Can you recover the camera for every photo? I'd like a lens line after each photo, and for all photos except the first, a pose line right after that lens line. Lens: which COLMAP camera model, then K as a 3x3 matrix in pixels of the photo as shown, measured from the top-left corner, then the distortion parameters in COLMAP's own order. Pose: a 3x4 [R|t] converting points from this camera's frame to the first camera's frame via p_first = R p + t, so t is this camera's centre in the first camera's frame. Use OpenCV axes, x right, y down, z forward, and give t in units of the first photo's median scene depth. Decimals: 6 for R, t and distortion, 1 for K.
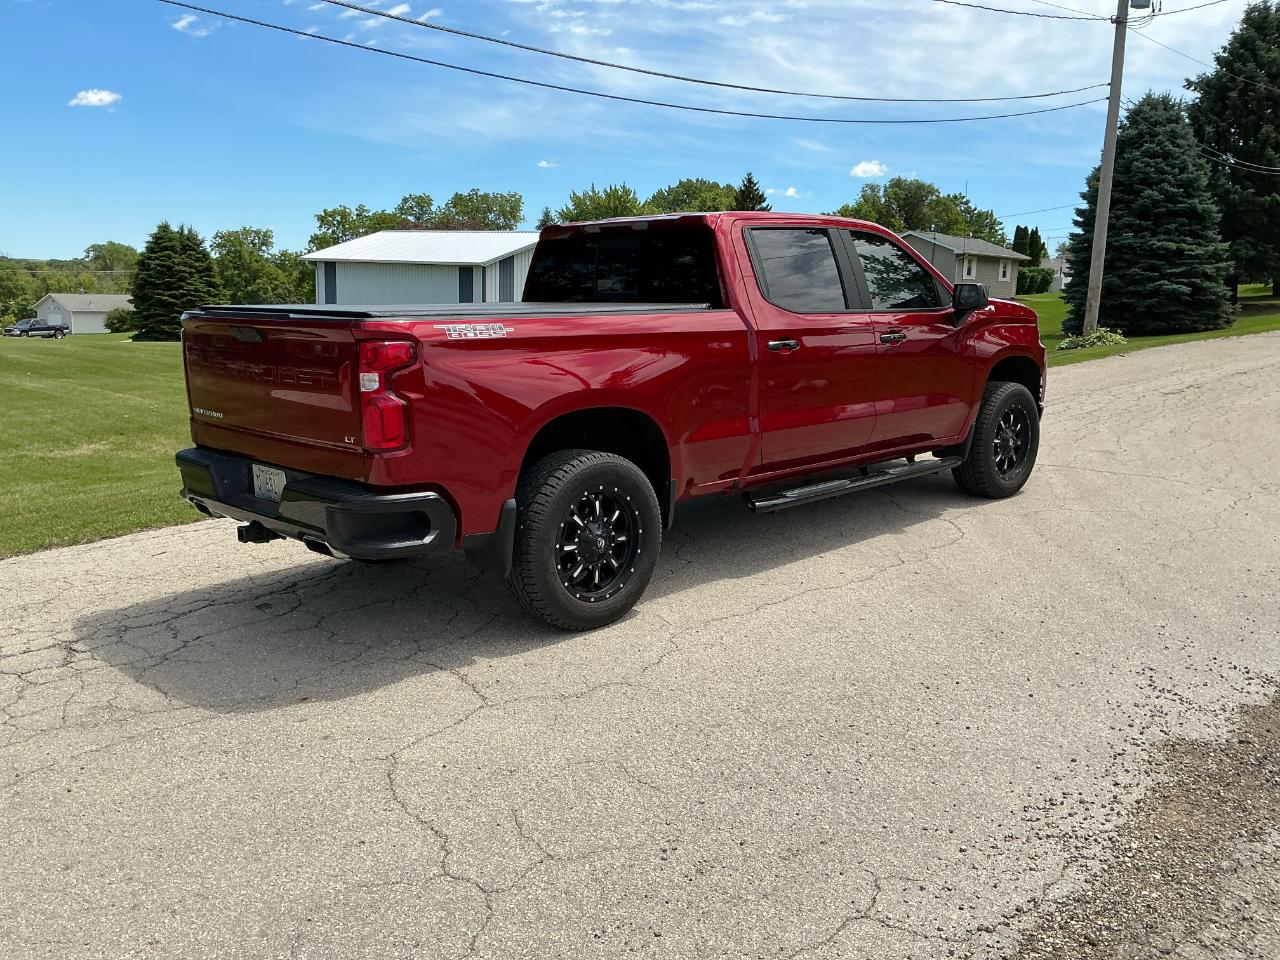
lens RADIAL K [[1064.9, 0, 655.4], [0, 1064.9, 477.3], [0, 0, 1]] dist [0.102776, -0.200754]
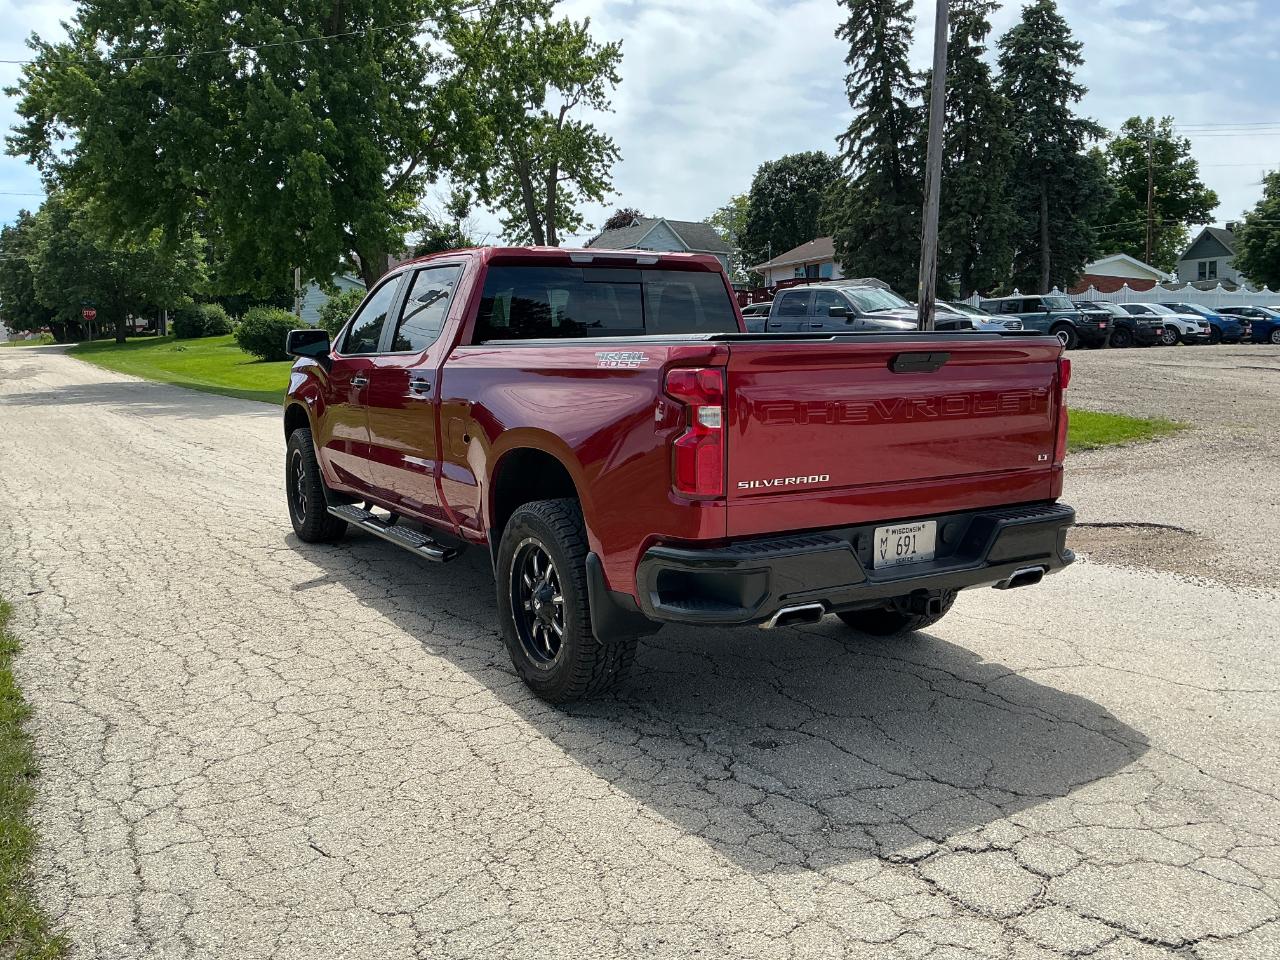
lens RADIAL K [[1064.9, 0, 634.4], [0, 1064.9, 492.3], [0, 0, 1]] dist [0.102776, -0.200754]
pose [[0.251899, -0.129877, 0.958999, -0.148846], [0.185674, 0.979030, 0.083819, -0.017416], [-0.949775, 0.156947, 0.270732, 0.121829]]
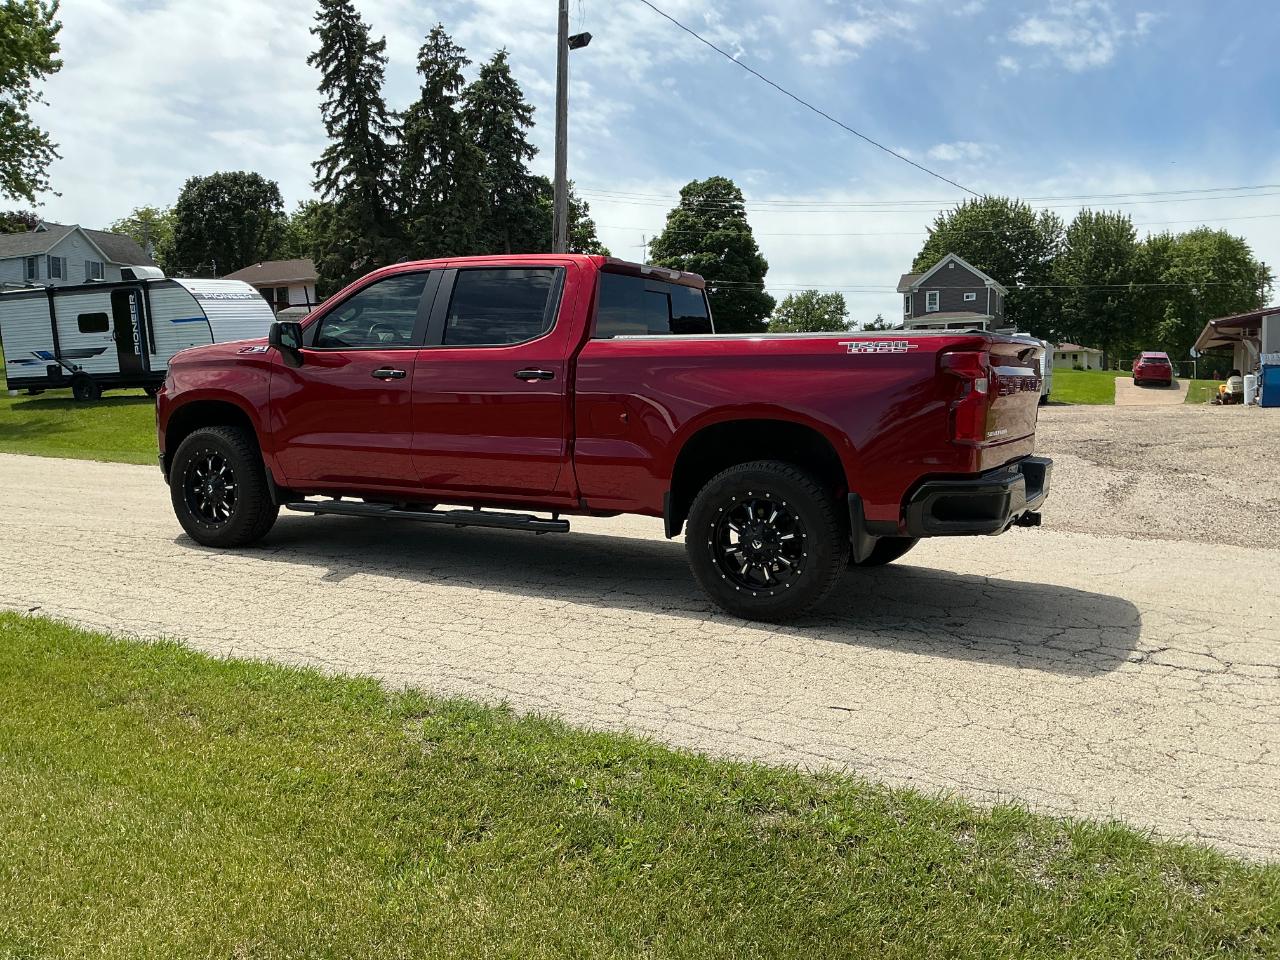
lens RADIAL K [[1064.9, 0, 632.9], [0, 1064.9, 500.0], [0, 0, 1]] dist [0.102776, -0.200754]
pose [[-0.284289, -0.107915, 0.952646, -0.173302], [0.164177, 0.973488, 0.159269, -0.029228], [-0.944577, 0.201681, -0.259034, 0.214519]]
